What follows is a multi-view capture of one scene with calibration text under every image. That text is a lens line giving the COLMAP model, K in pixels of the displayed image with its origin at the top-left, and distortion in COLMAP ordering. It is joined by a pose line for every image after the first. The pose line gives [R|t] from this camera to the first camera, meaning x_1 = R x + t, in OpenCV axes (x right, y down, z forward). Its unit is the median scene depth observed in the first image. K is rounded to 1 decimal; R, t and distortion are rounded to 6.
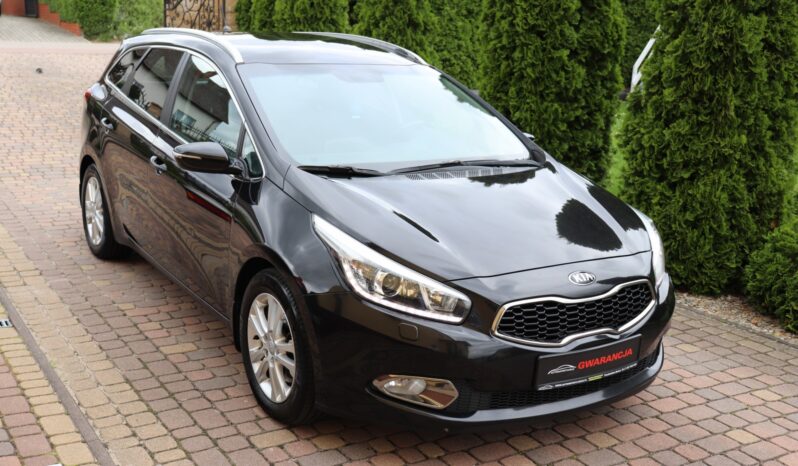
lens RADIAL K [[893.6, 0, 399.0], [0, 893.6, 233.0], [0, 0, 1]] dist [-0.065174, 0.004953]
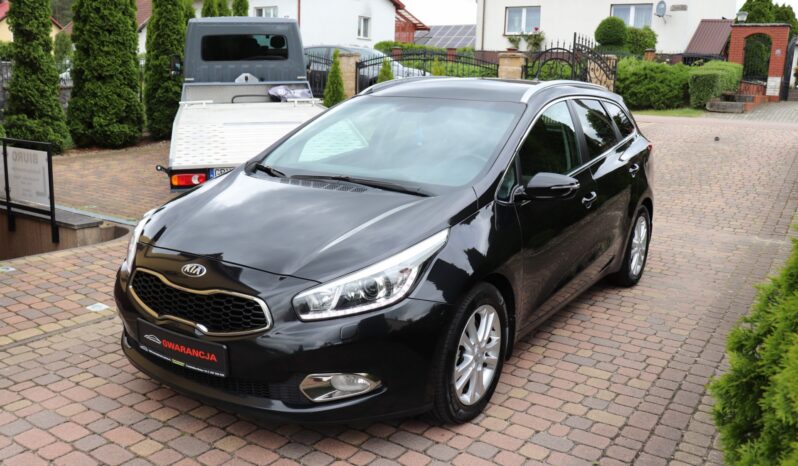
lens RADIAL K [[728.4, 0, 399.0], [0, 728.4, 233.0], [0, 0, 1]] dist [-0.156964, 0.172251]
pose [[0.413329, 0.156272, -0.897072, 1.100870], [-0.223336, 0.972470, 0.066504, -0.107999], [0.882768, 0.172861, 0.436852, 0.847454]]
